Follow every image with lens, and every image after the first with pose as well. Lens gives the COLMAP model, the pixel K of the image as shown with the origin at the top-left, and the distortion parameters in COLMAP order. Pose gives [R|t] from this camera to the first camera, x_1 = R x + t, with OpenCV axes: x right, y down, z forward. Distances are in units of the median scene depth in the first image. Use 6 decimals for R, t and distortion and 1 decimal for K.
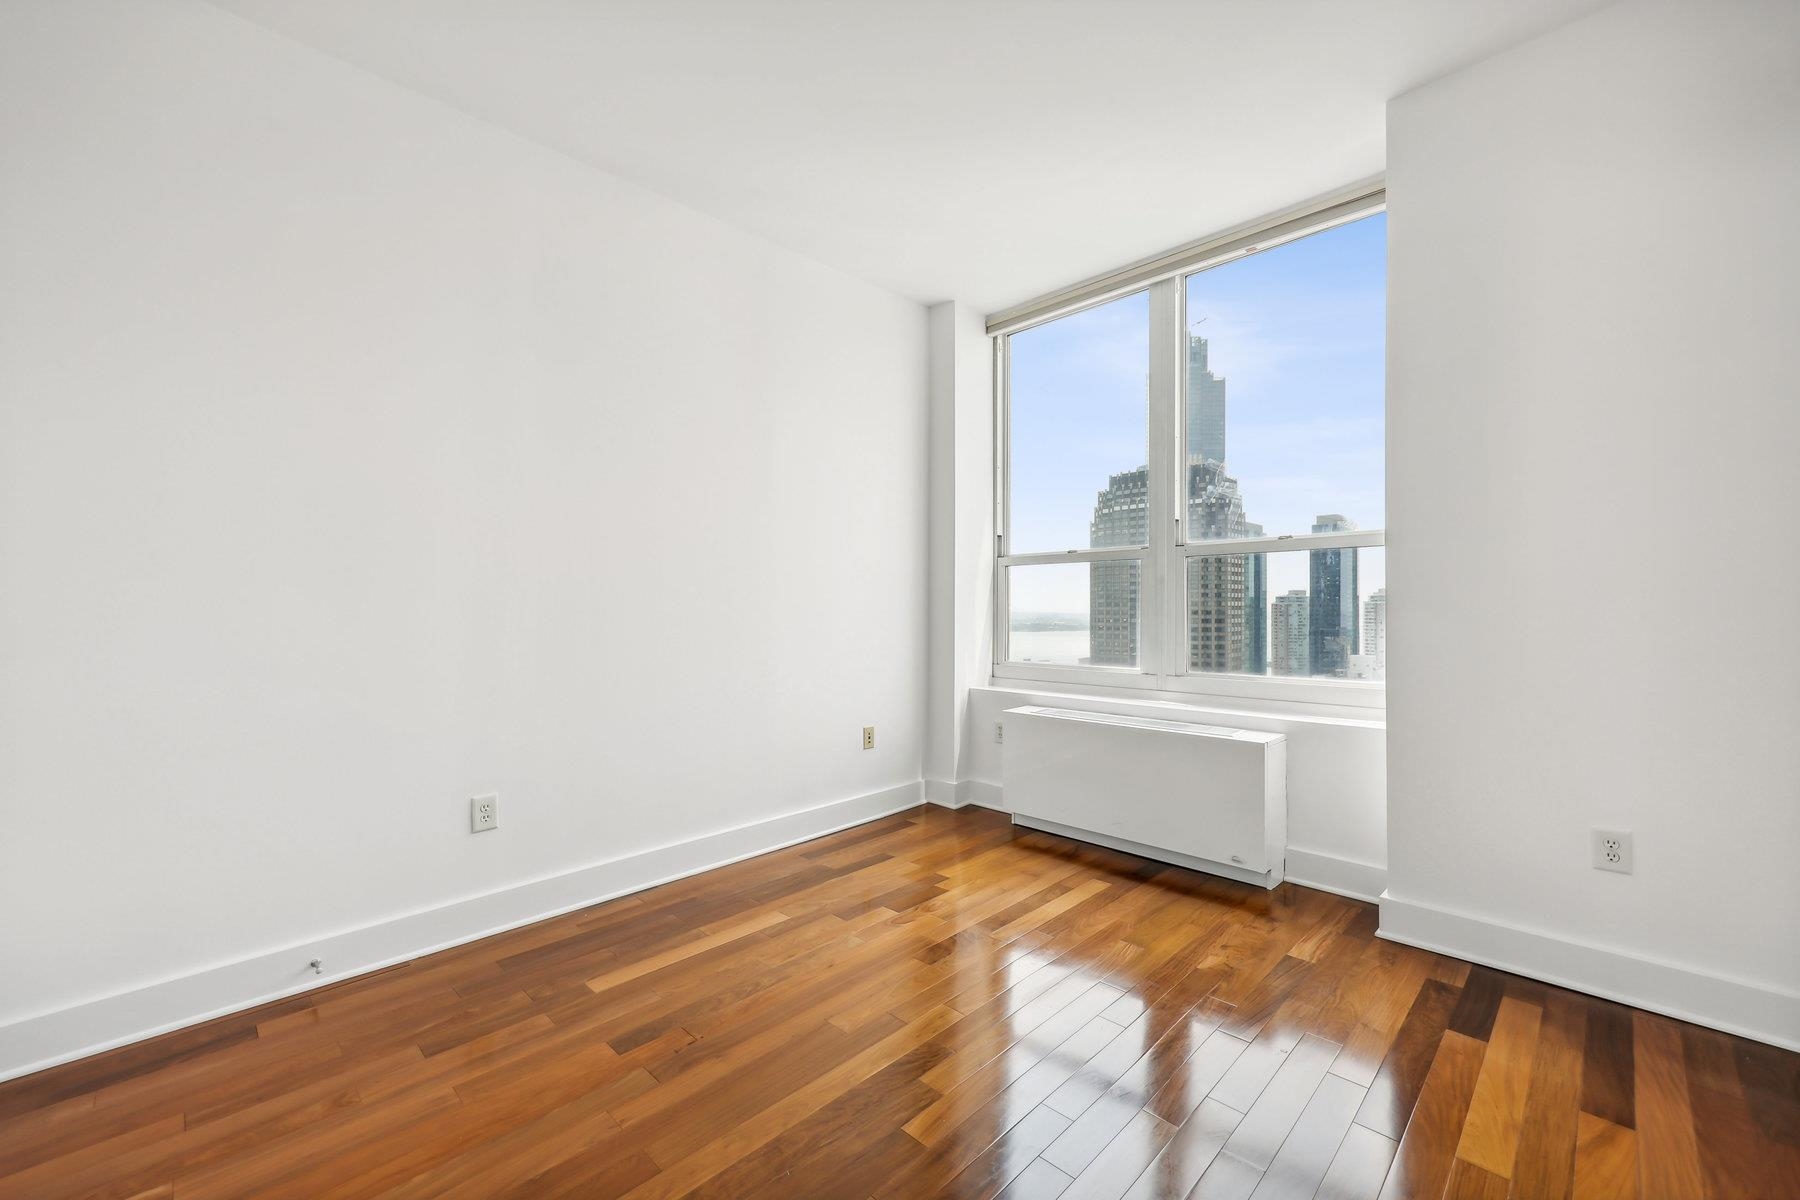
lens RADIAL K [[727.2, 0, 900.9], [0, 727.2, 602.5], [0, 0, 1]] dist [0.011285, 0.000221]
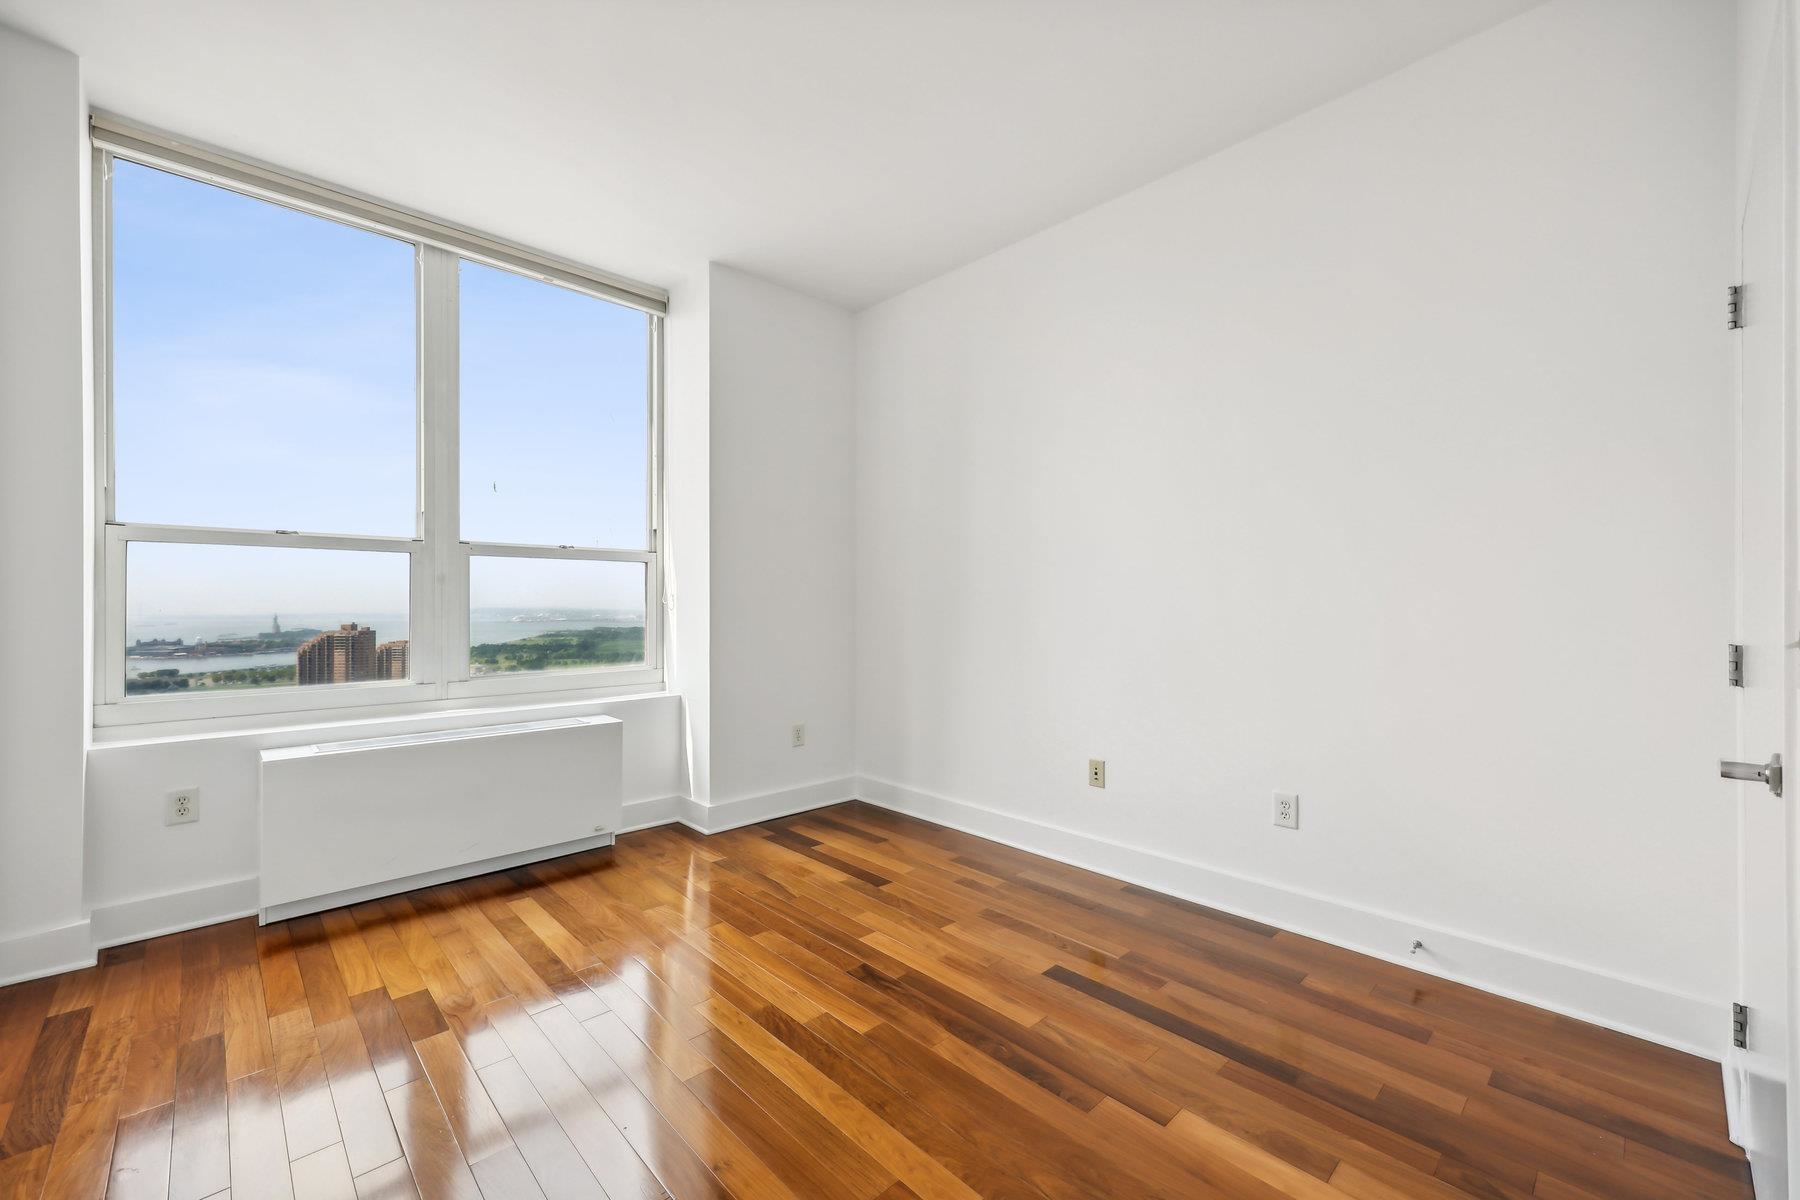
lens RADIAL K [[727.2, 0, 900.9], [0, 727.2, 602.5], [0, 0, 1]] dist [0.011285, 0.000221]
pose [[0.028737, 0.007256, 0.999561, -0.711536], [-0.002776, 0.999970, -0.007180, 0.006492], [-0.999583, -0.002569, 0.028756, 0.530608]]
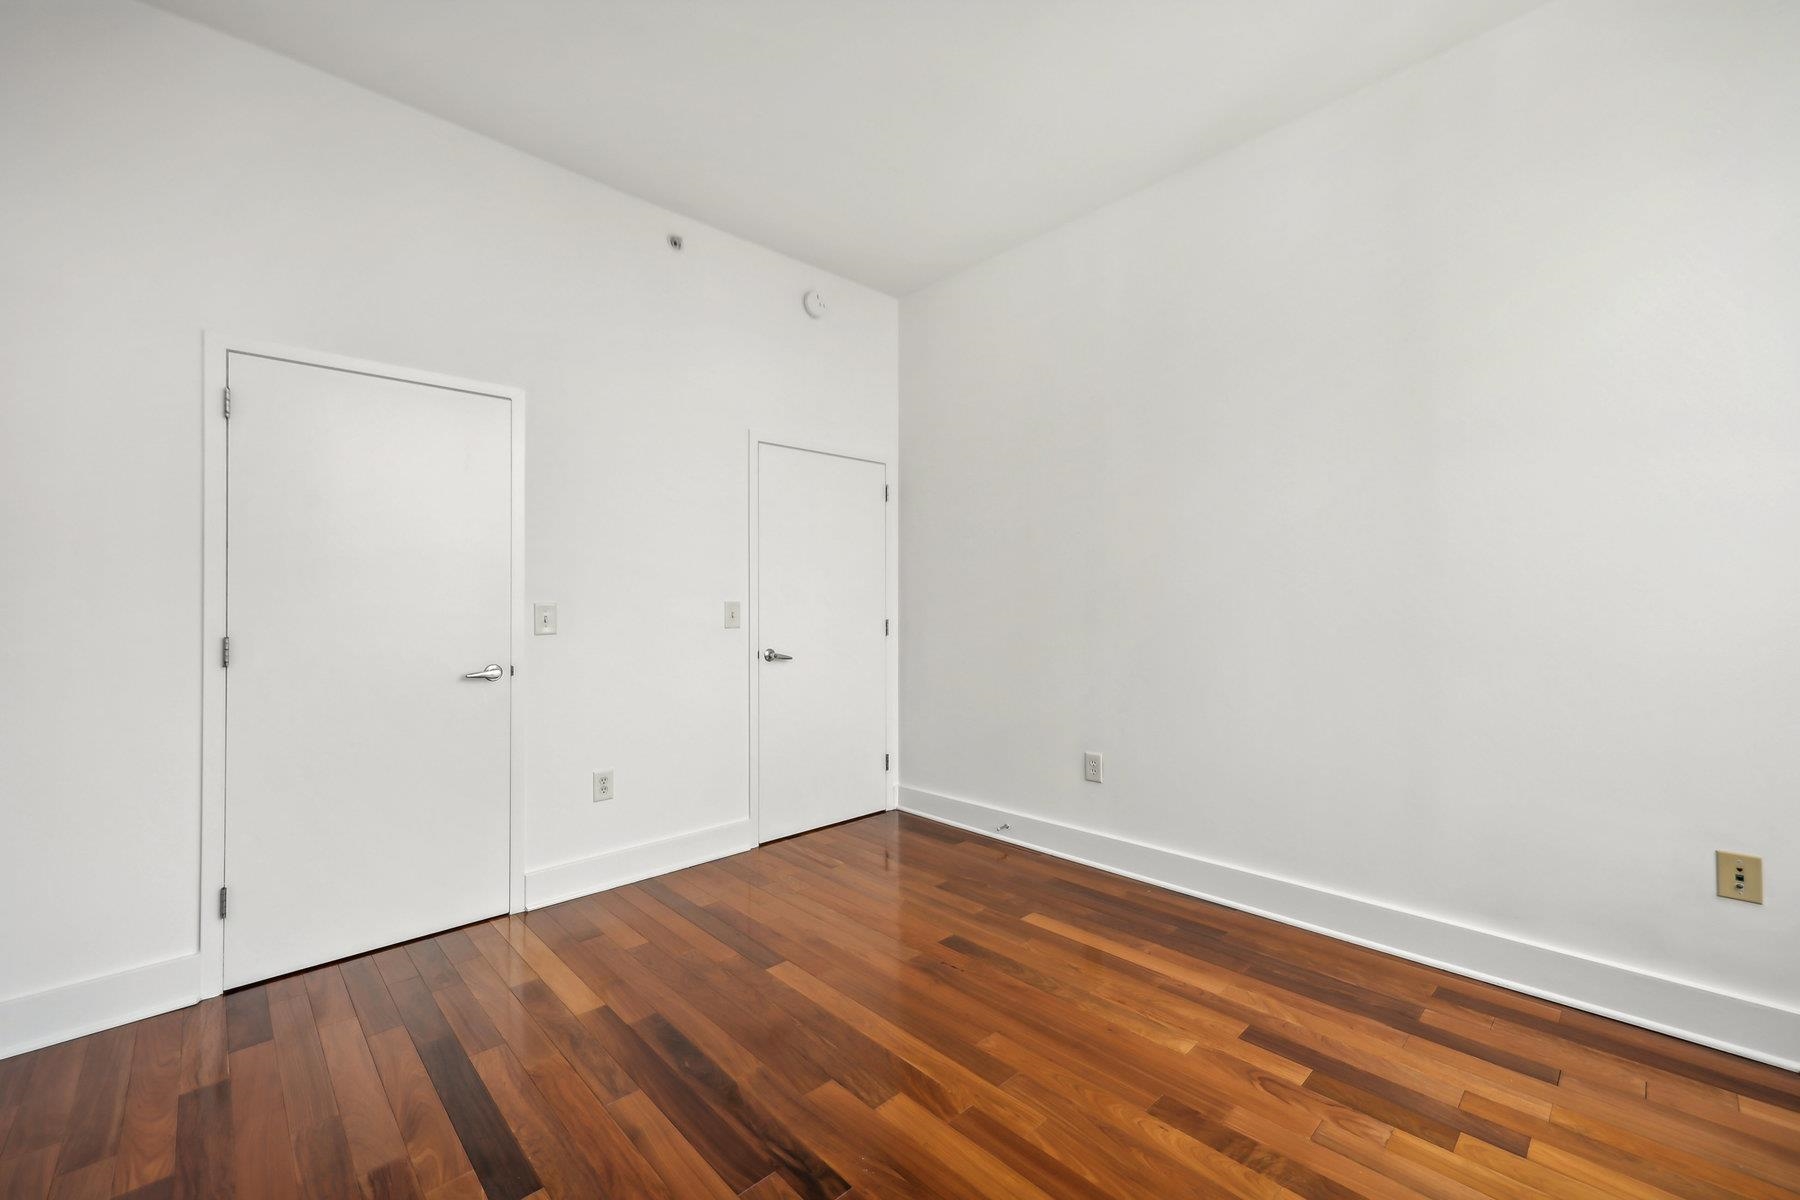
lens RADIAL K [[727.2, 0, 900.9], [0, 727.2, 602.5], [0, 0, 1]] dist [0.011285, 0.000221]
pose [[-0.026194, 0.001695, -0.999655, 0.632498], [0.007565, 0.999970, 0.001498, 0.004217], [0.999628, -0.007523, -0.026206, 0.665937]]
